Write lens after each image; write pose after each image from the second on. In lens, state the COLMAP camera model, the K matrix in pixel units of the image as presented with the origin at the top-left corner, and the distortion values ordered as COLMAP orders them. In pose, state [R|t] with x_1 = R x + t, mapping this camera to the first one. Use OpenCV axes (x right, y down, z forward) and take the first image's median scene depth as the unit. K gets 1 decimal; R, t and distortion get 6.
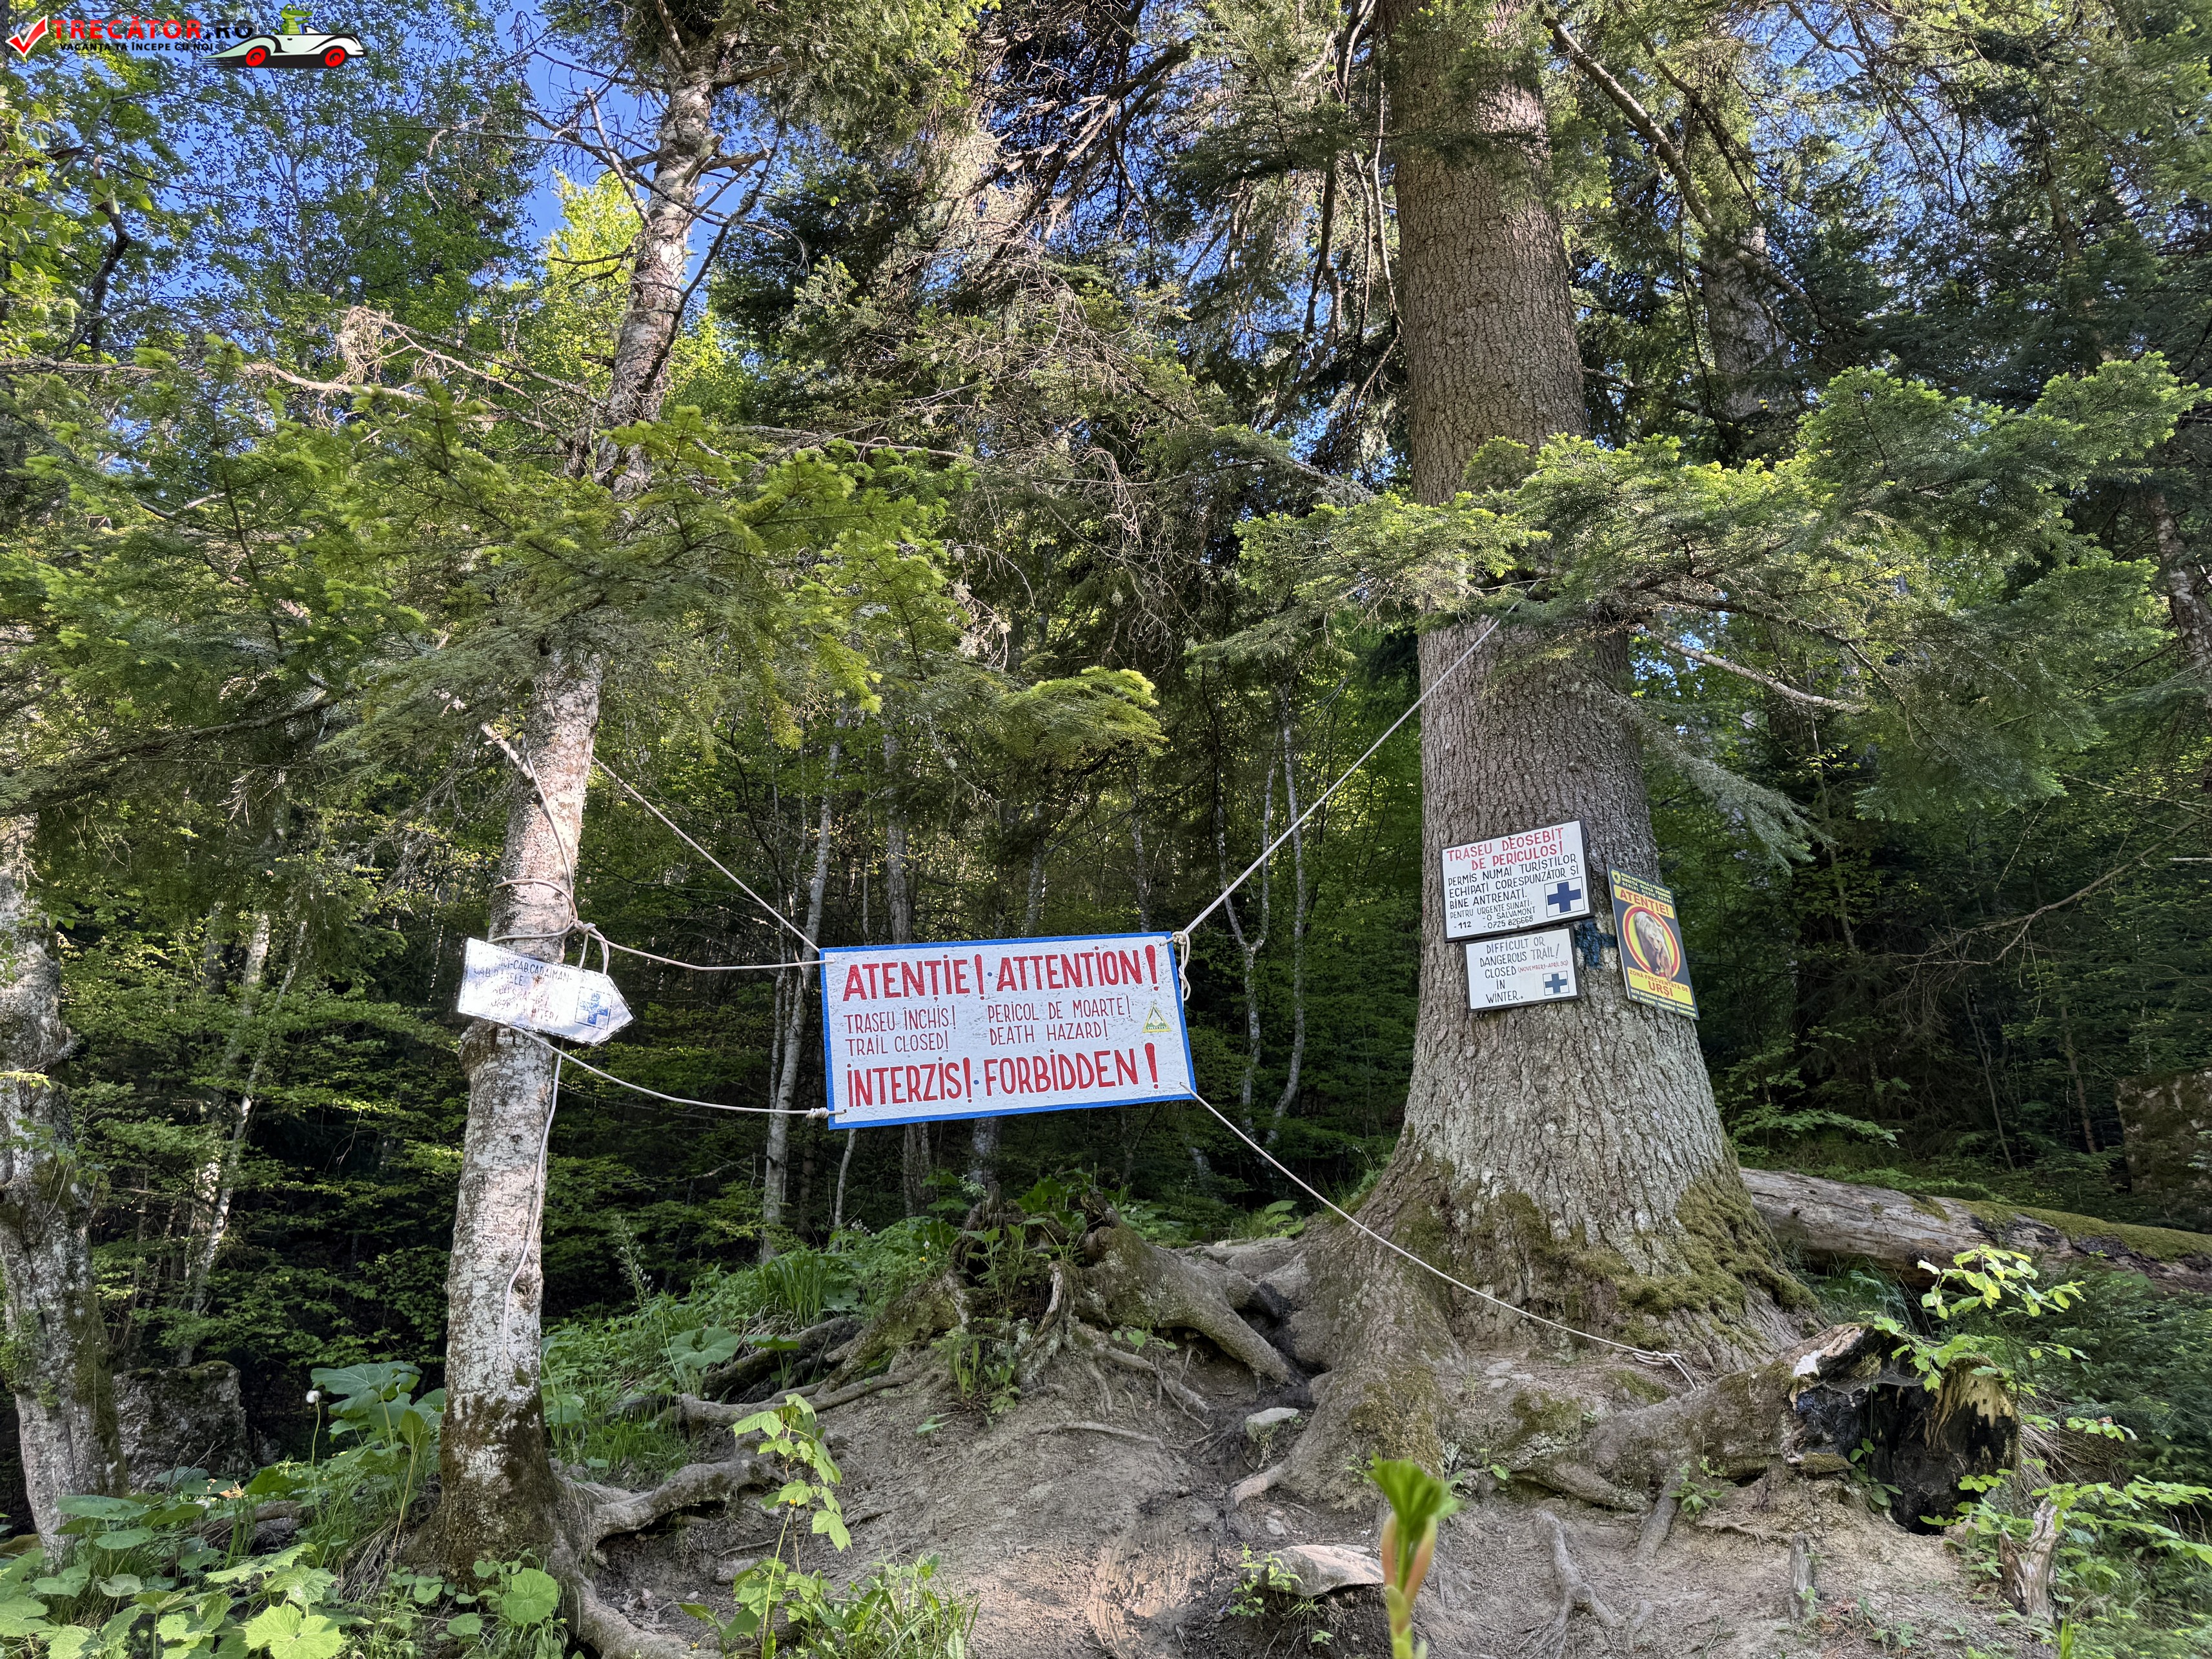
lens RADIAL K [[1553.3, 0, 1099.7], [0, 1553.3, 808.1], [0, 0, 1]] dist [0.039031, -0.022122]
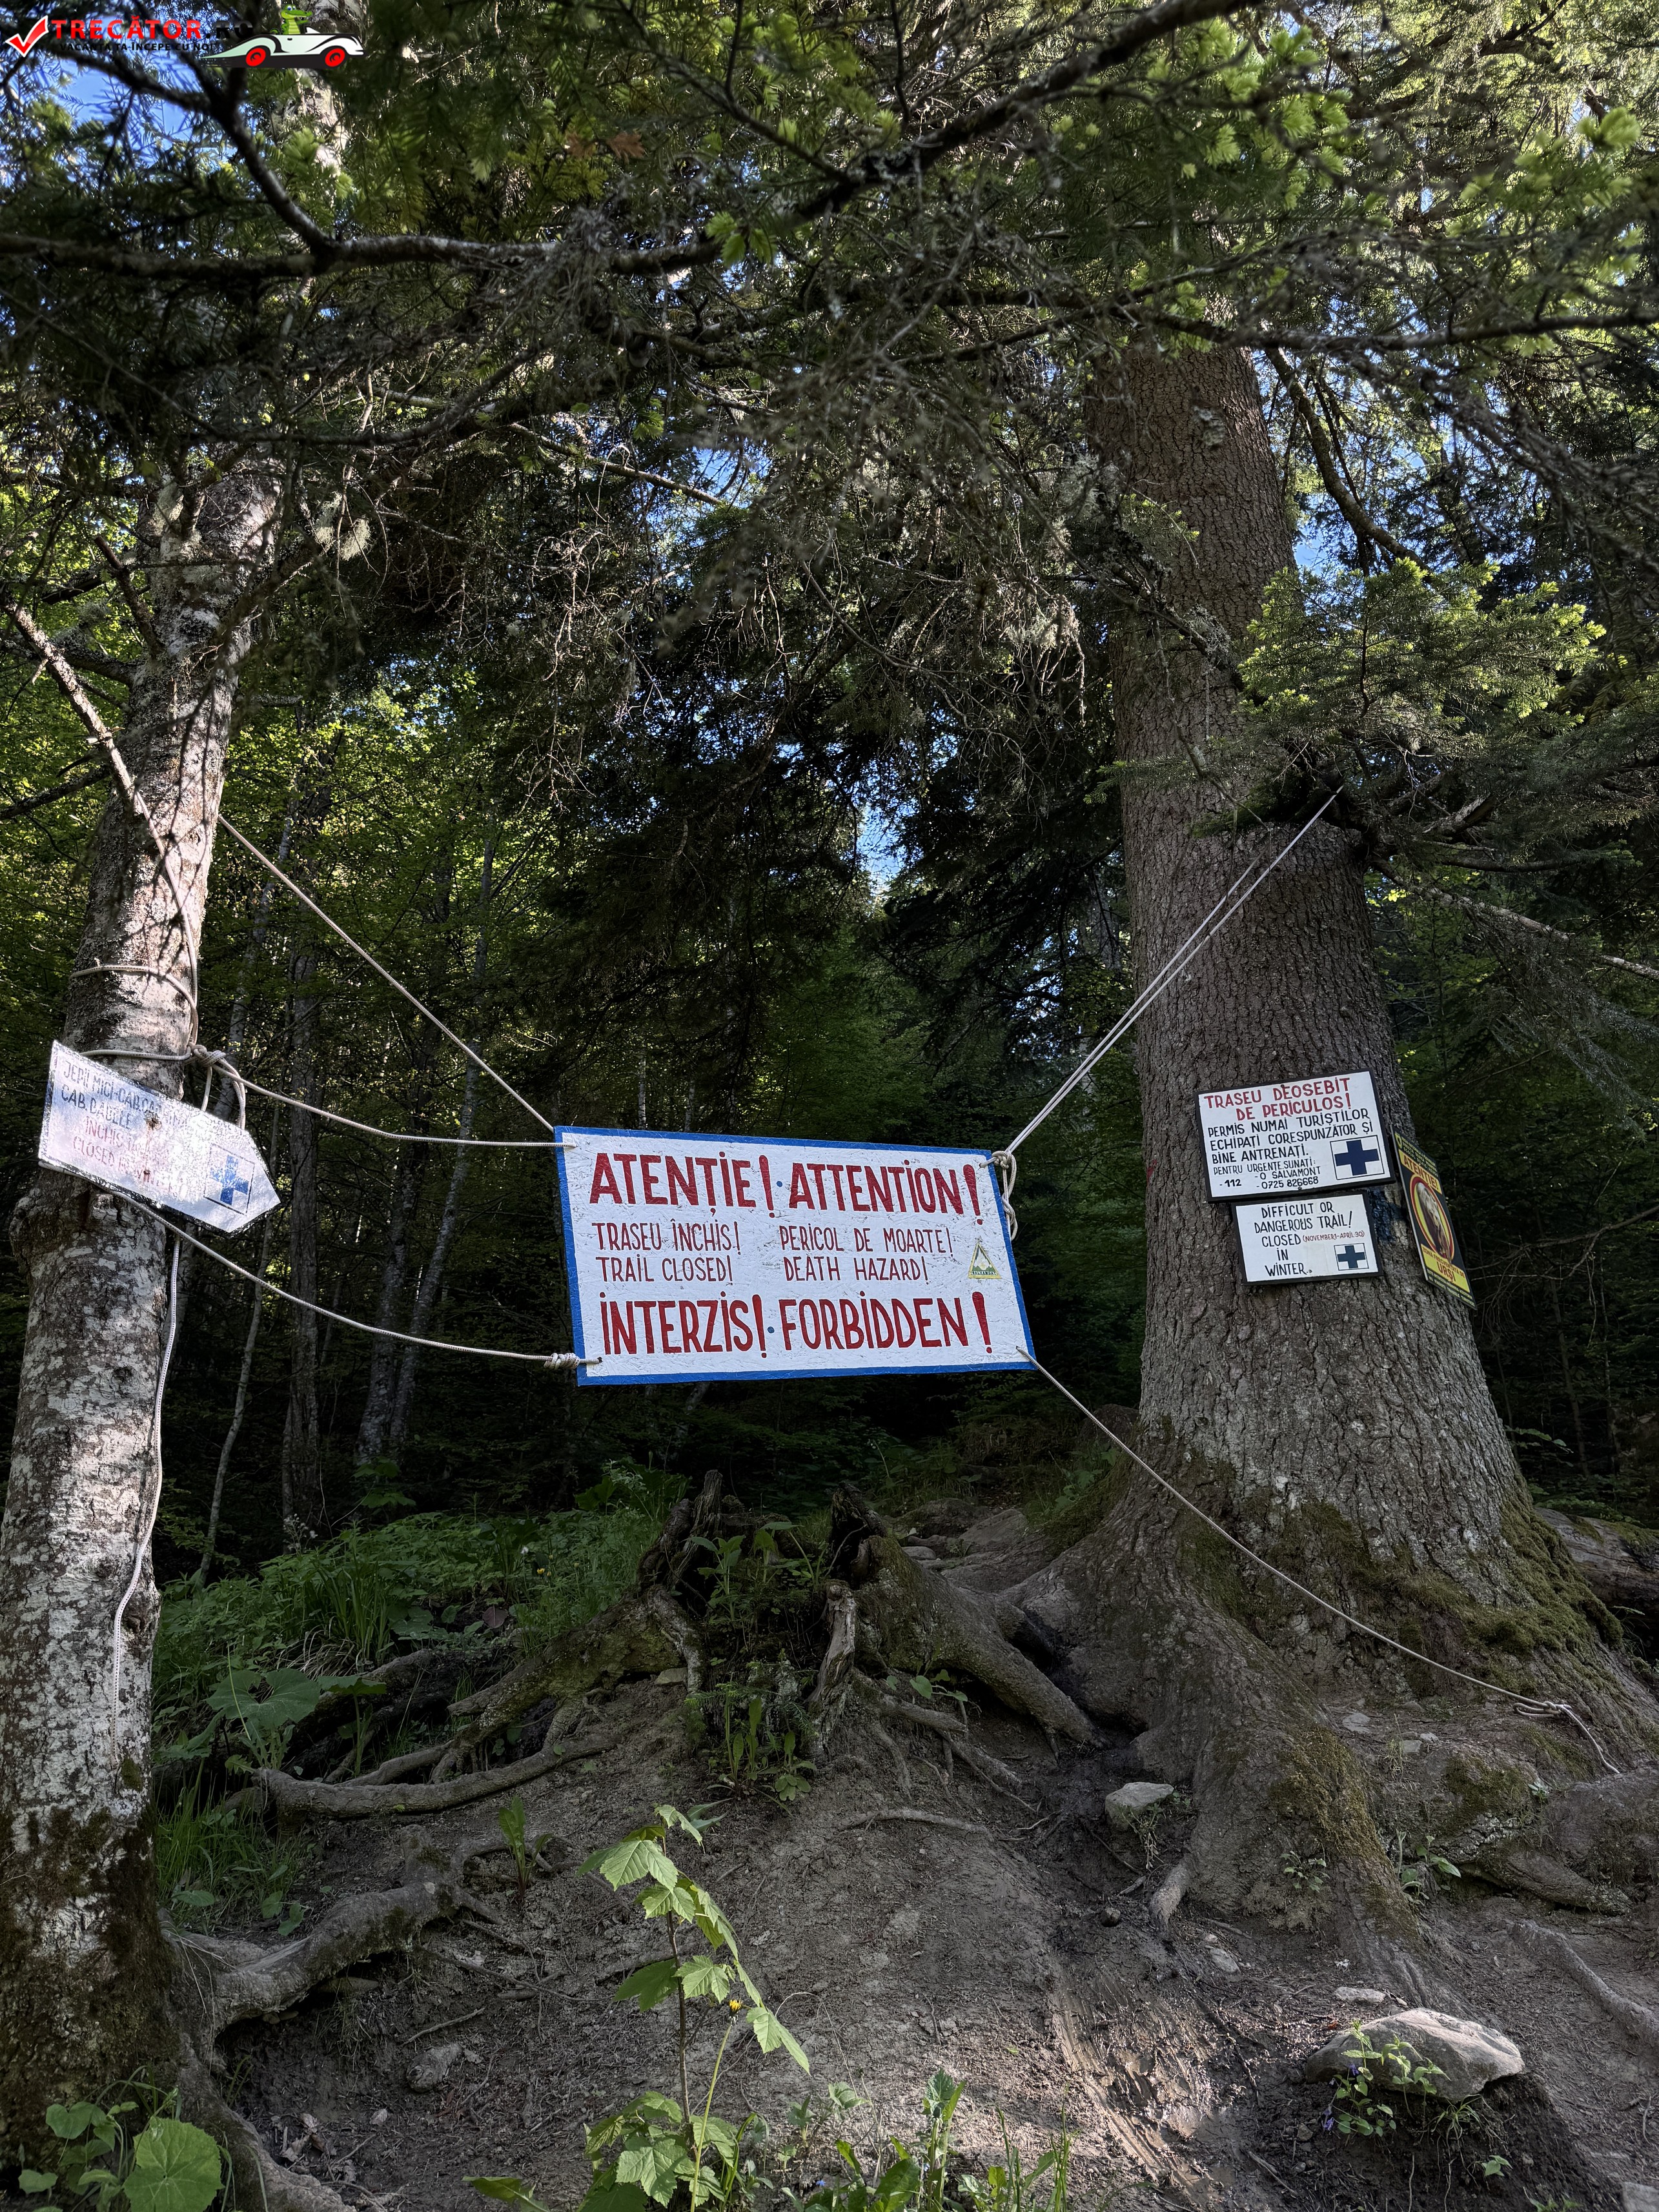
lens RADIAL K [[1553.3, 0, 830.6], [0, 1553.3, 1116.6], [0, 0, 1]] dist [0.039031, -0.022122]
pose [[0.962055, 0.089415, 0.257789, -0.241647], [-0.090676, 0.995856, -0.007017, 0.080554], [-0.257348, -0.016625, 0.966176, 0.303493]]
